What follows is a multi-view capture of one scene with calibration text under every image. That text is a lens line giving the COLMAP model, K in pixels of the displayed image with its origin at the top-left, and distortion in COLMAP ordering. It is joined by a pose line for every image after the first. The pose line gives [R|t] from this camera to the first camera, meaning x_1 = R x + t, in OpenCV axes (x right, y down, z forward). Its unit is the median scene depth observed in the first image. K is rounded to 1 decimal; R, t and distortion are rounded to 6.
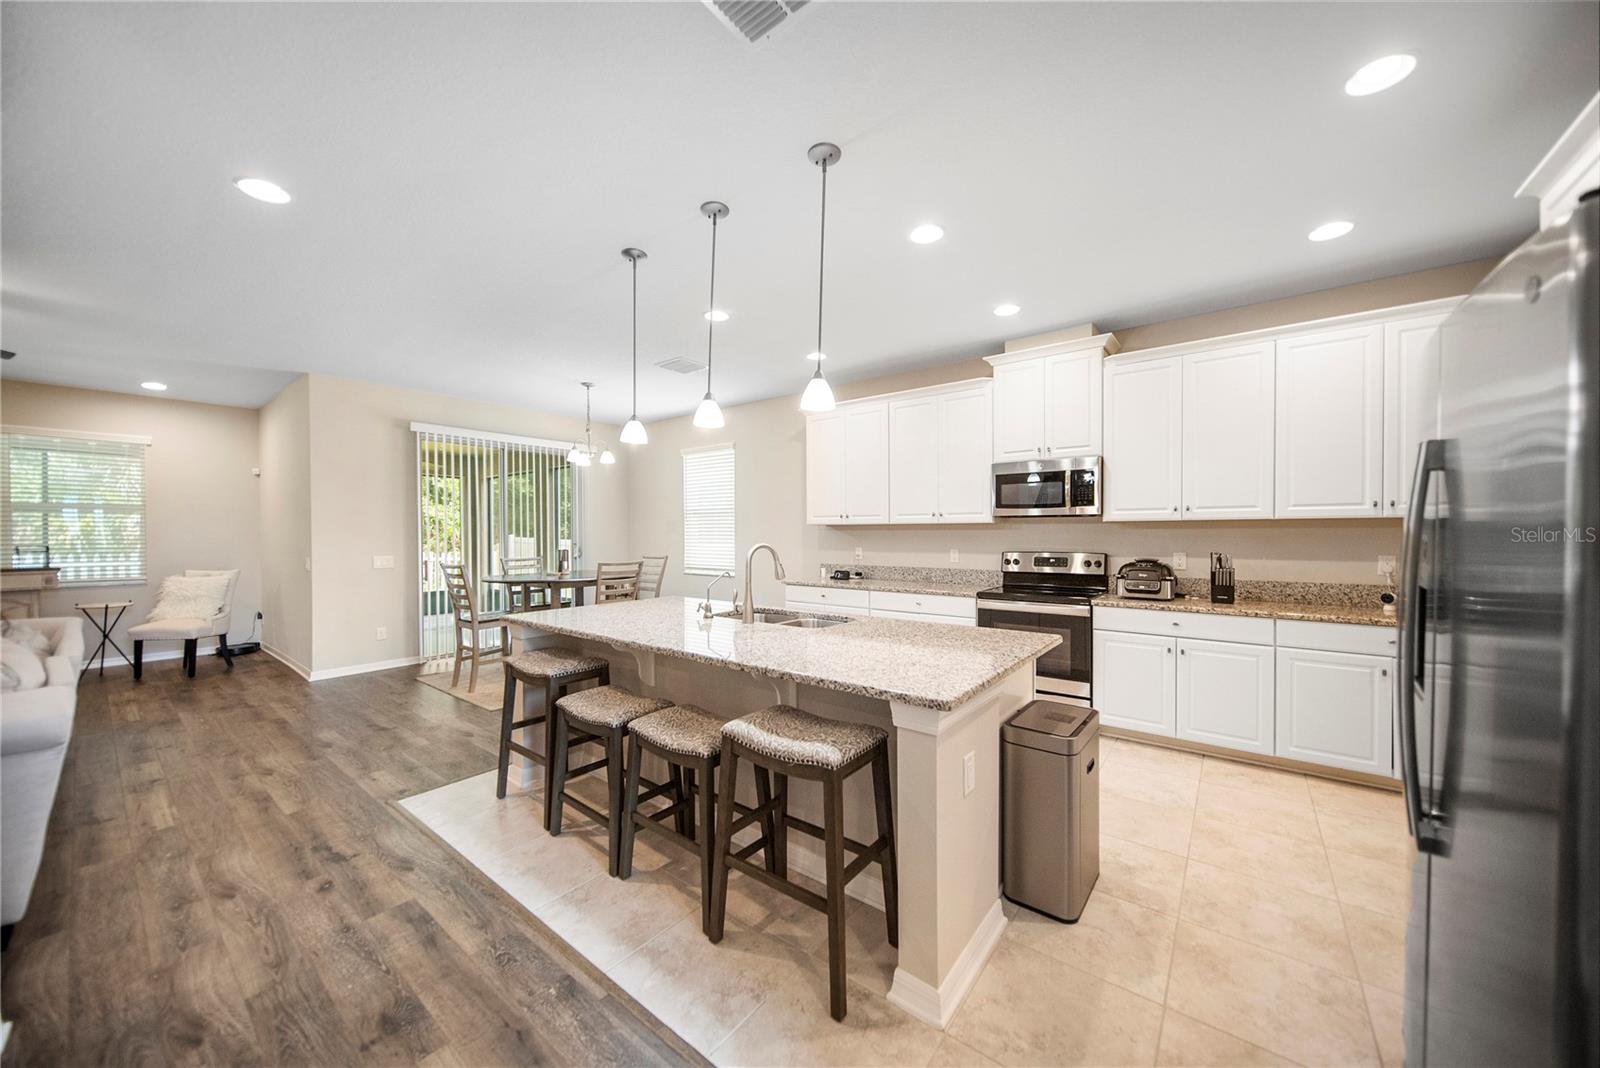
lens RADIAL K [[567.9, 0, 797.7], [0, 567.9, 541.1], [0, 0, 1]] dist [-0.001010, -0.000468]
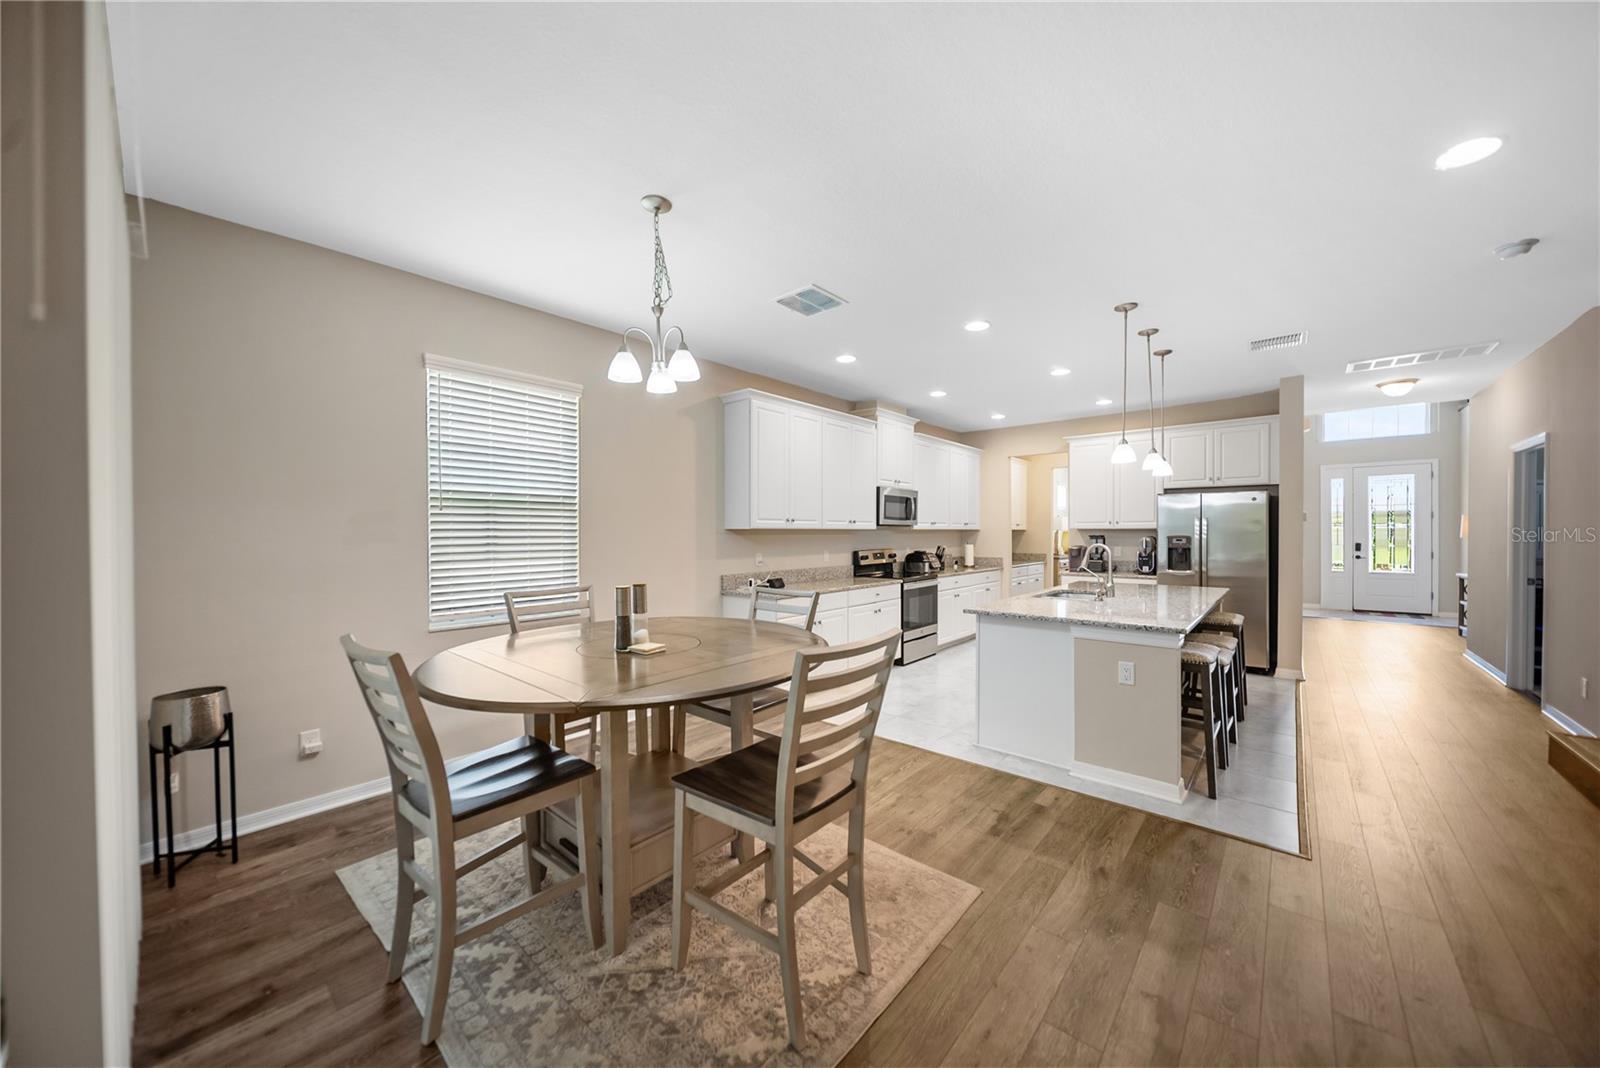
lens RADIAL K [[567.9, 0, 805.4], [0, 567.9, 537.7], [0, 0, 1]] dist [-0.001010, -0.000468]
pose [[0.033049, -0.007168, 0.999428, -1.243838], [0.018394, 0.999809, 0.006562, -0.028576], [-0.999284, 0.018167, 0.033175, 1.337579]]
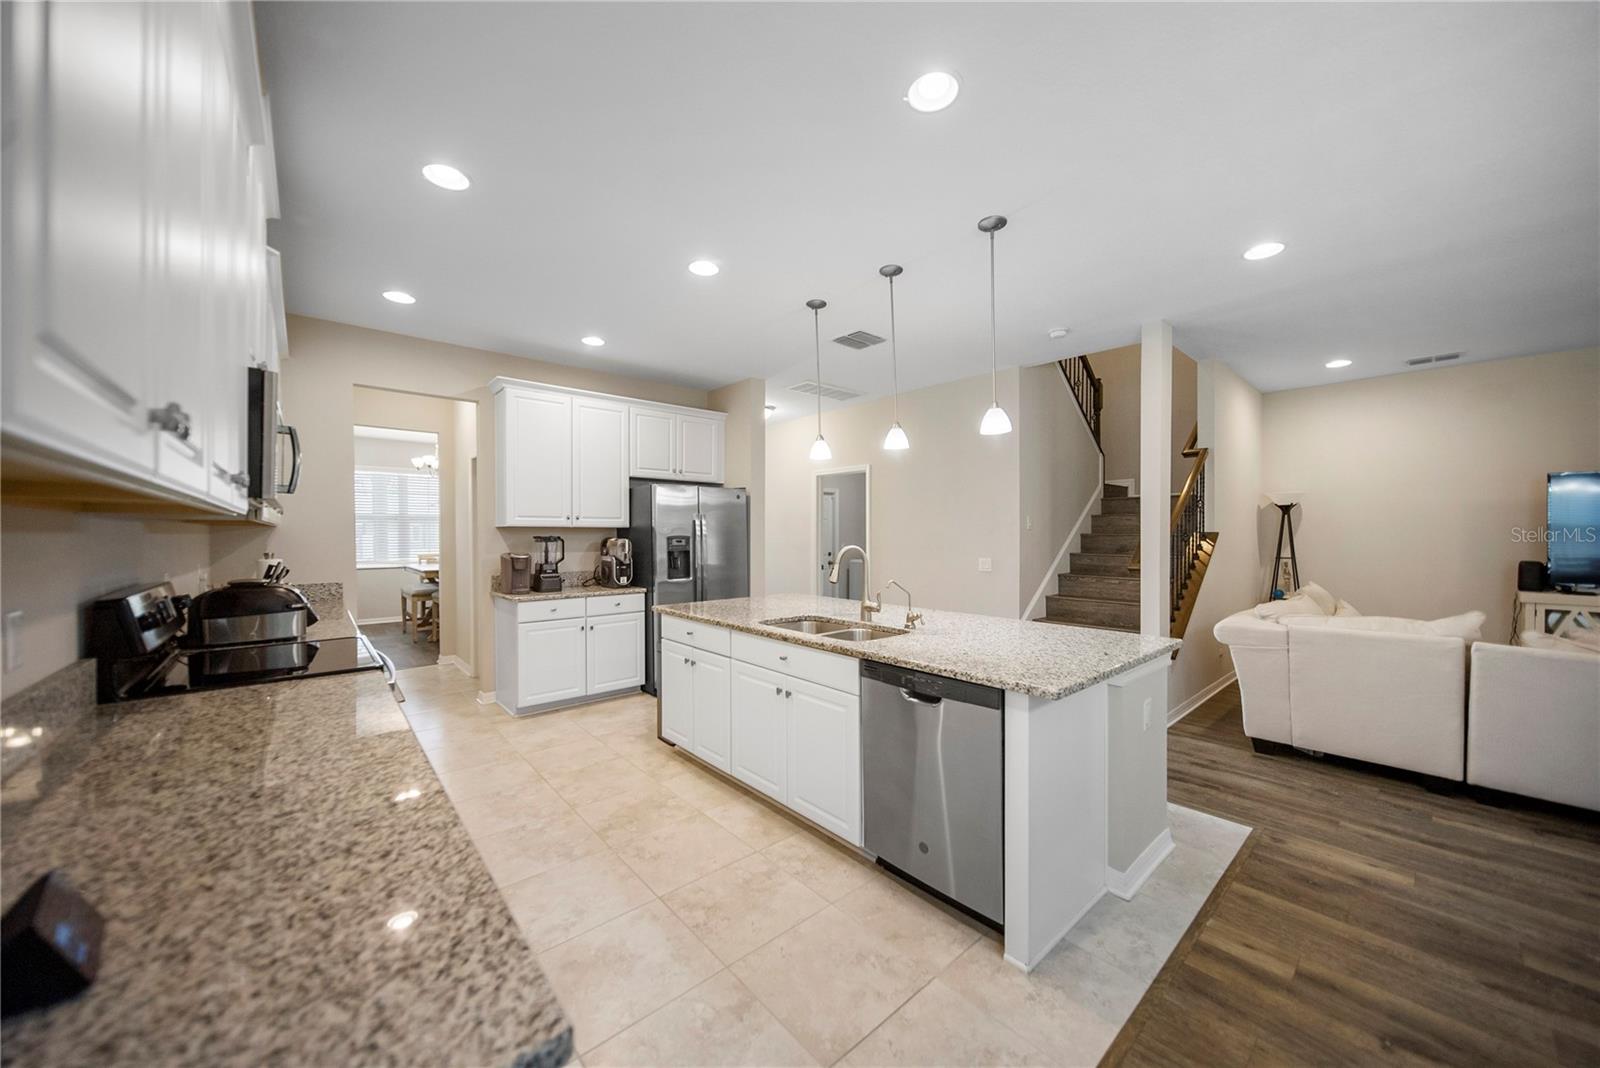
lens RADIAL K [[567.9, 0, 811.9], [0, 567.9, 536.6], [0, 0, 1]] dist [-0.001010, -0.000468]
pose [[-0.985868, 0.004046, 0.167474, -0.126928], [0.007118, 0.999817, 0.017749, -0.024046], [-0.167371, 0.018690, -0.985717, 1.573195]]
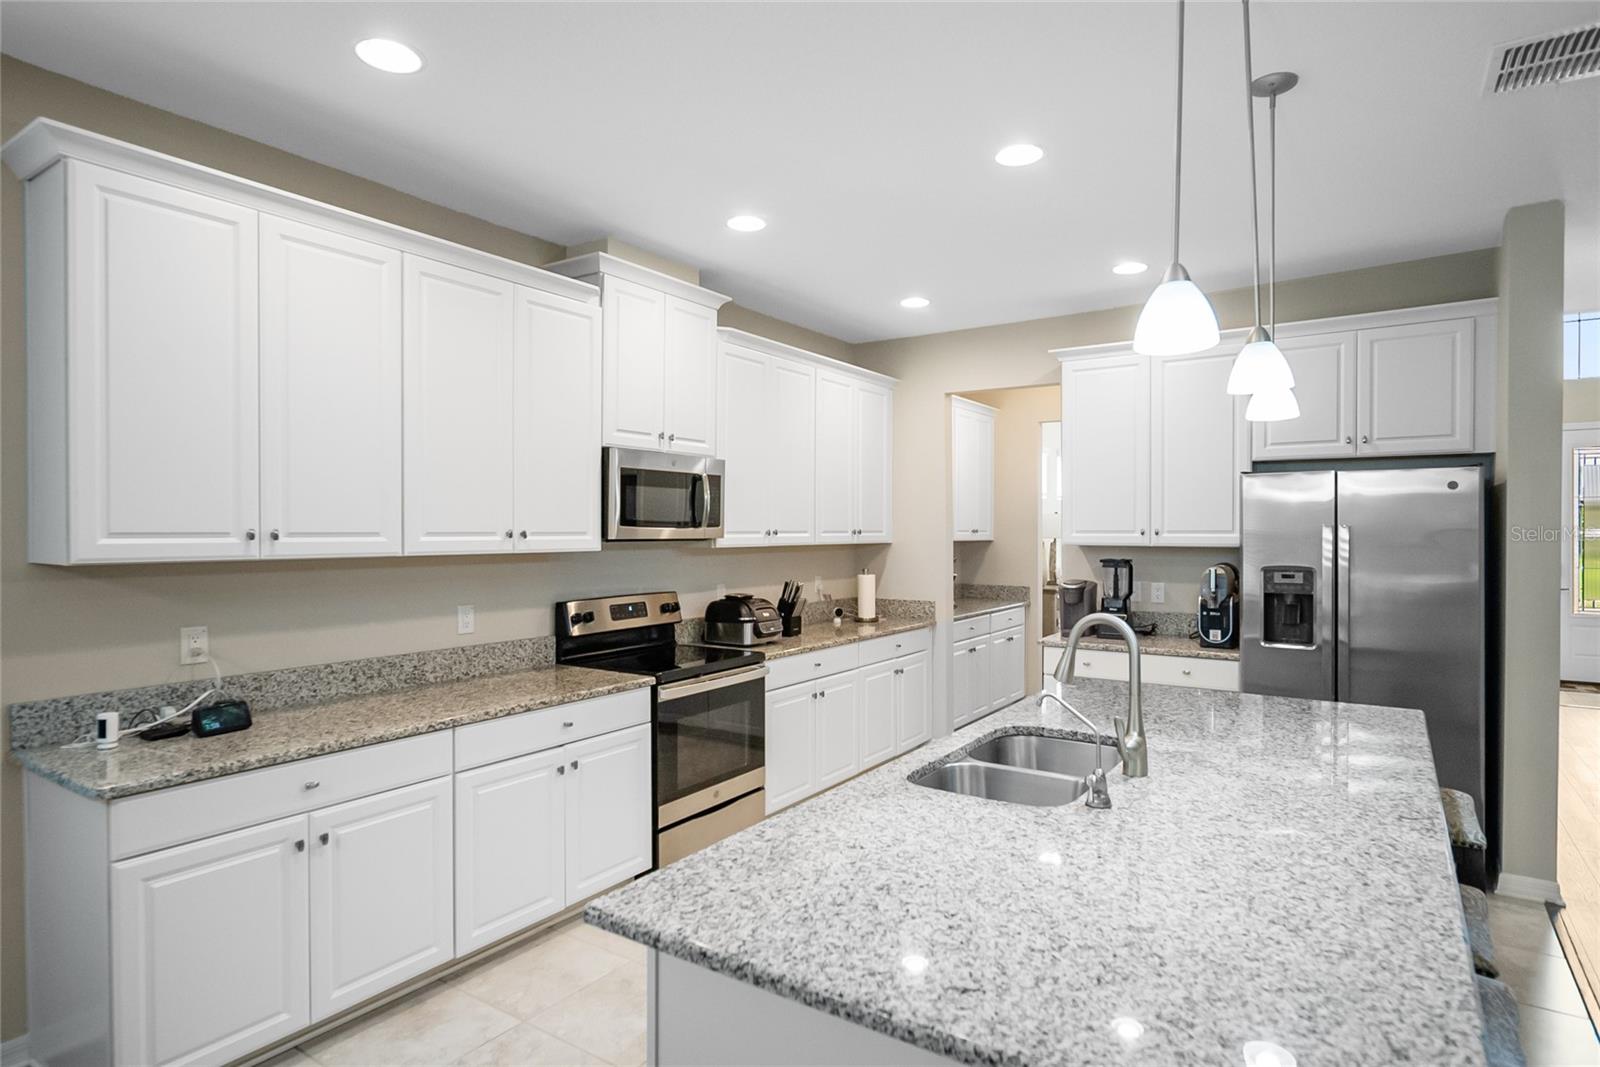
lens RADIAL K [[878.3, 0, 808.1], [0, 878.3, 535.7], [0, 0, 1]] dist [-0.002907, -0.000026]
pose [[-0.088170, -0.003504, 0.996099, -0.649296], [0.016141, 0.999857, 0.004946, -0.057540], [-0.995975, 0.016514, -0.088101, 1.031886]]
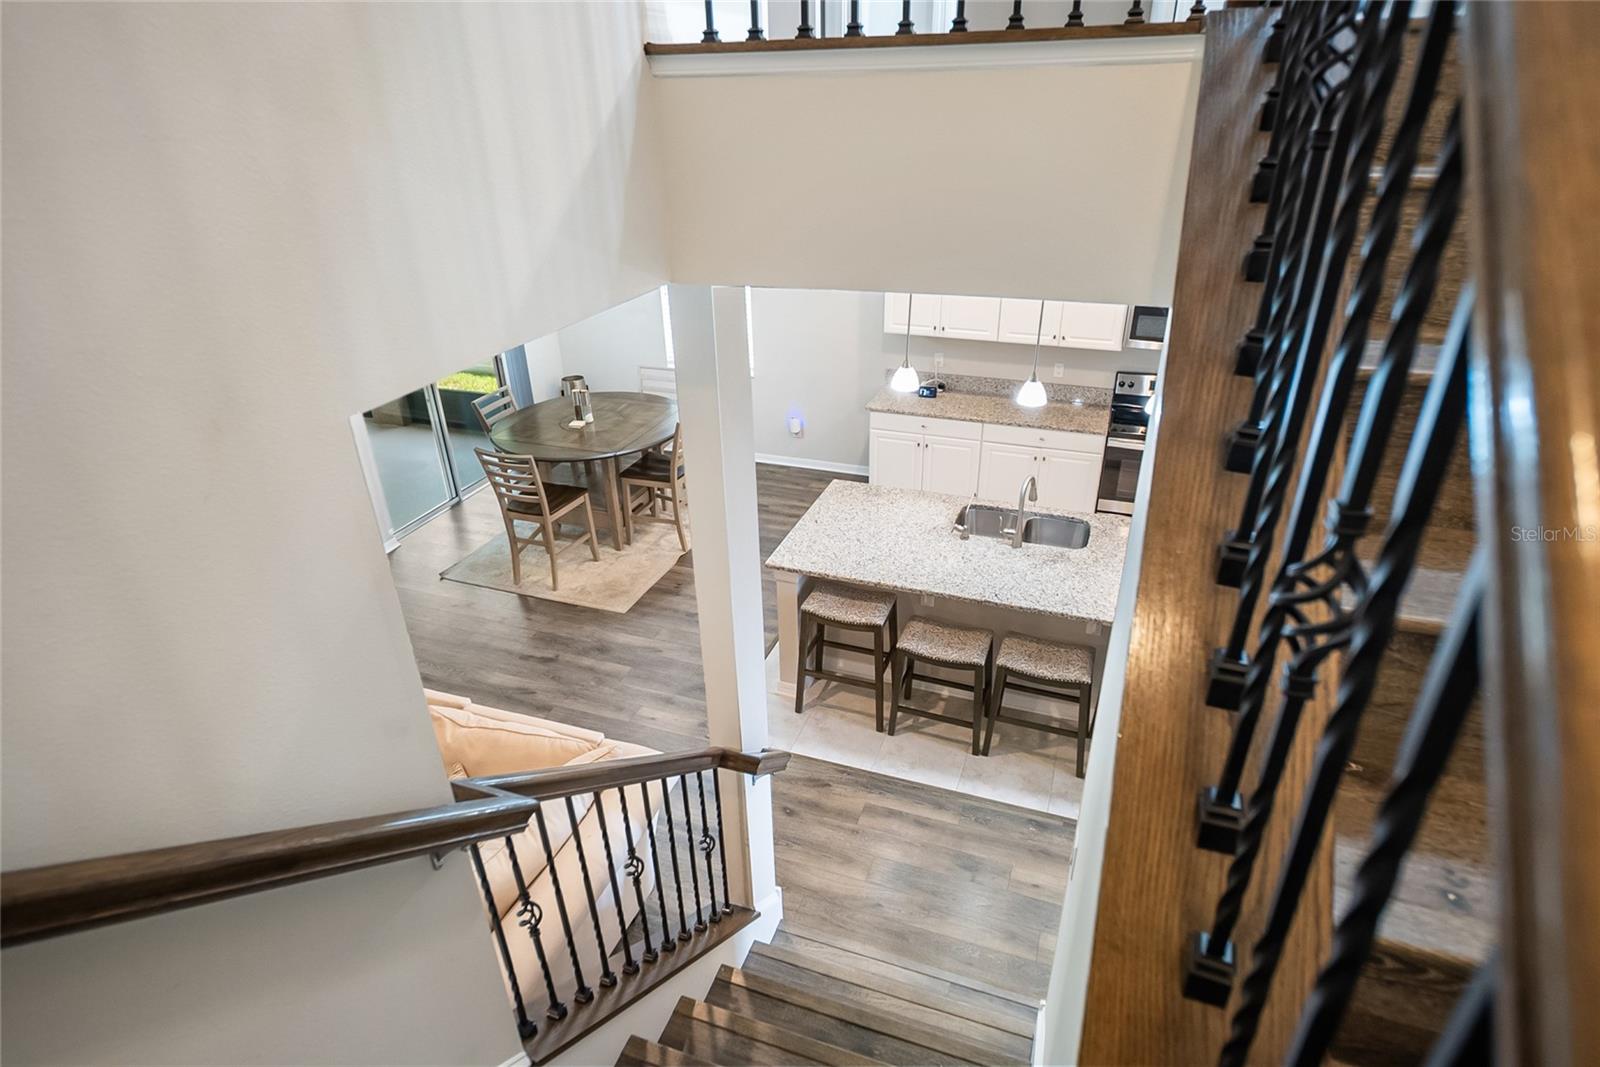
lens RADIAL K [[878.3, 0, 797.0], [0, 878.3, 534.1], [0, 0, 1]] dist [-0.002907, -0.000026]
pose [[0.951406, -0.160279, 0.262940, -0.739098], [0.025493, 0.891934, 0.451446, -0.525558], [-0.306883, -0.422805, 0.852677, -0.280878]]
